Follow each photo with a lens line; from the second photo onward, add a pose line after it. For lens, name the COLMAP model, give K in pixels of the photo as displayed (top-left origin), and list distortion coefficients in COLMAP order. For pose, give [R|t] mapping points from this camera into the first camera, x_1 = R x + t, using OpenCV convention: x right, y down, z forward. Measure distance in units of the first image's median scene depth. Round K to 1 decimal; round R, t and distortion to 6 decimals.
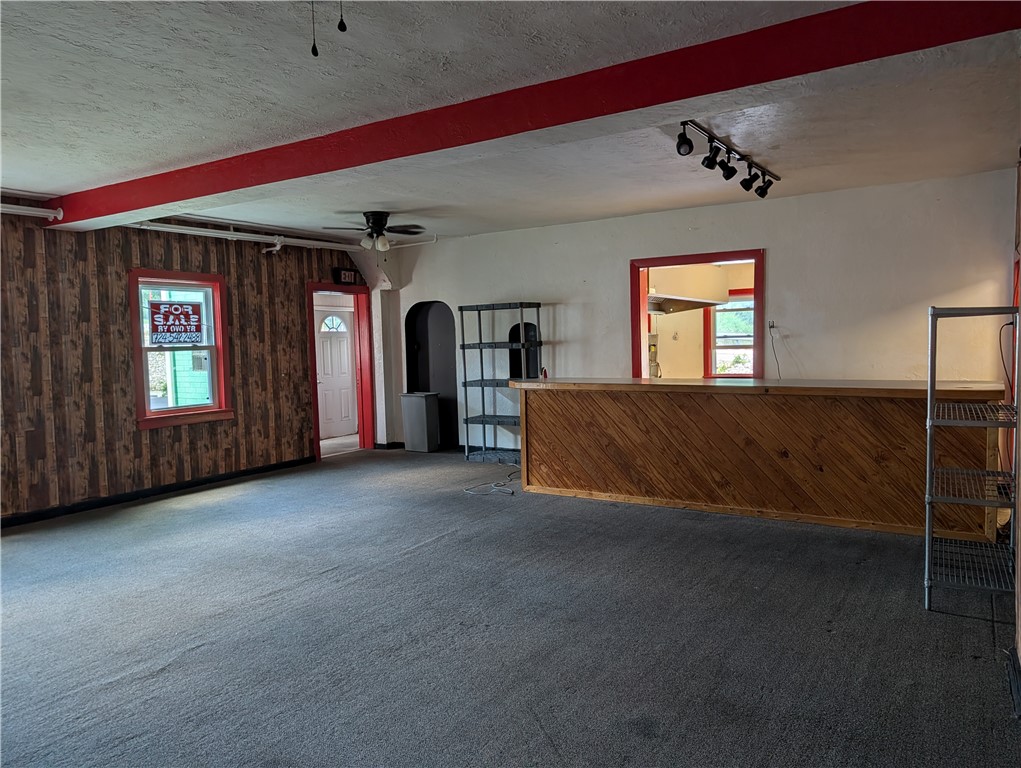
lens RADIAL K [[725.7, 0, 499.7], [0, 725.7, 383.8], [0, 0, 1]] dist [0.036043, -0.045644]
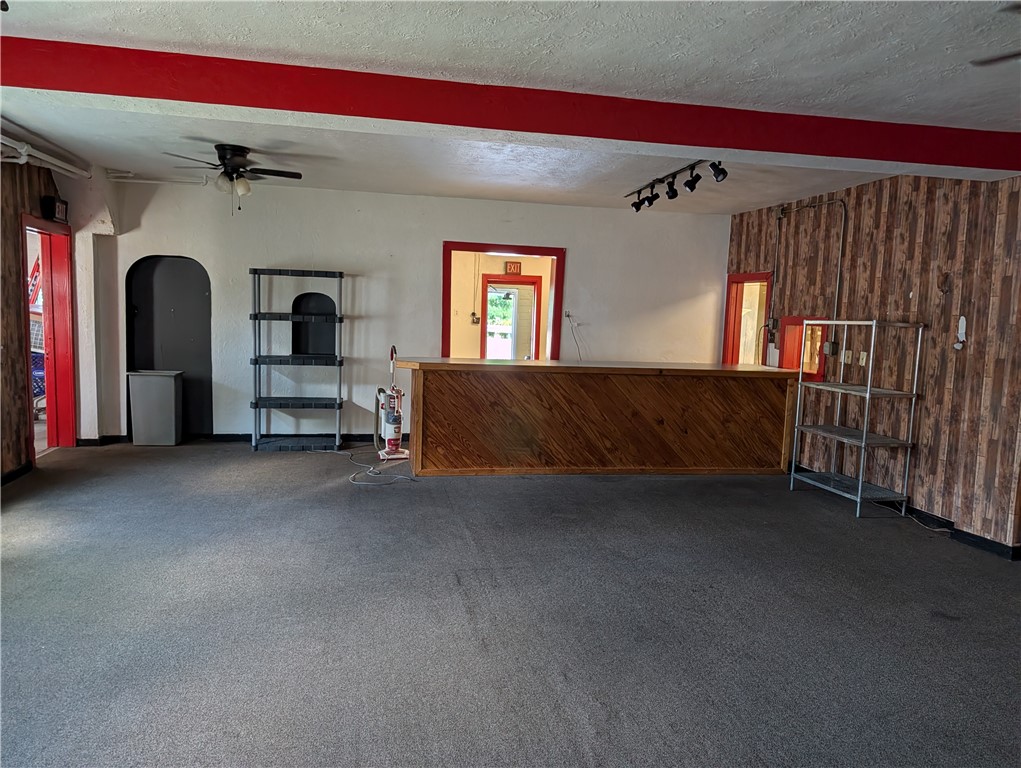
lens RADIAL K [[731.0, 0, 510.5], [0, 731.0, 384.0], [0, 0, 1]] dist [0.032019, -0.044088]
pose [[0.720338, -0.017138, 0.693412, -0.532735], [-0.011486, 0.999263, 0.036629, -0.010067], [-0.693528, -0.034349, 0.719610, 0.214343]]
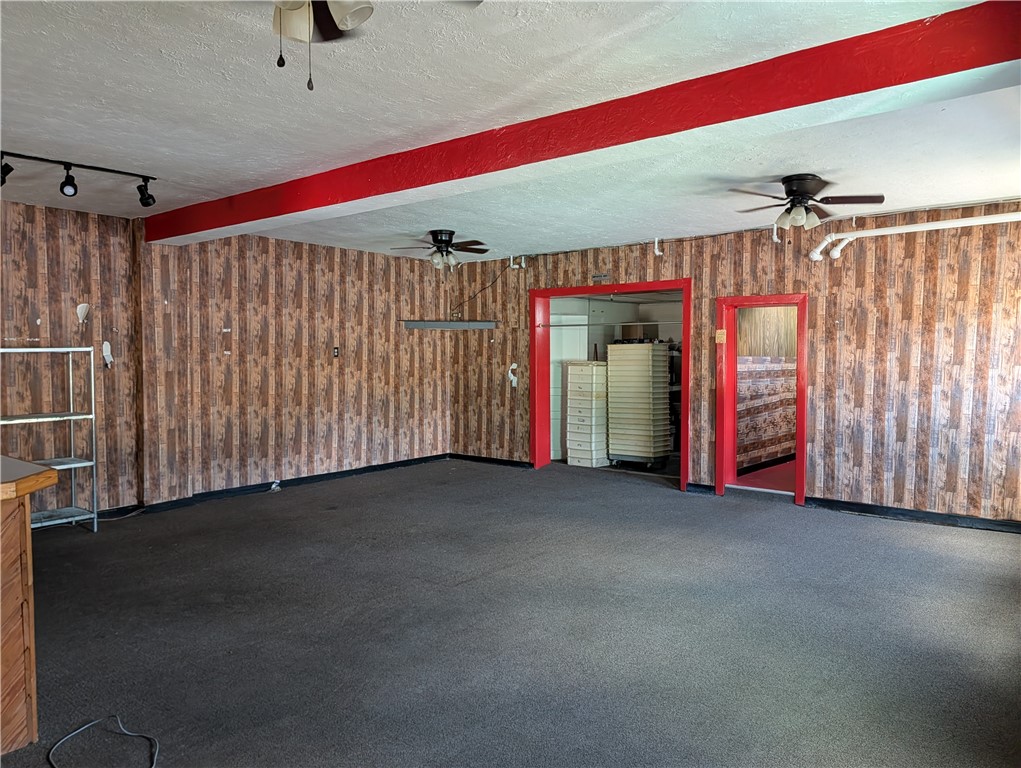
lens RADIAL K [[725.7, 0, 499.7], [0, 725.7, 383.8], [0, 0, 1]] dist [0.036043, -0.045644]
pose [[-0.989356, 0.026560, 0.143070, -0.287042], [0.041884, 0.993570, 0.105186, -0.082097], [-0.139356, 0.110058, -0.984107, 1.308447]]
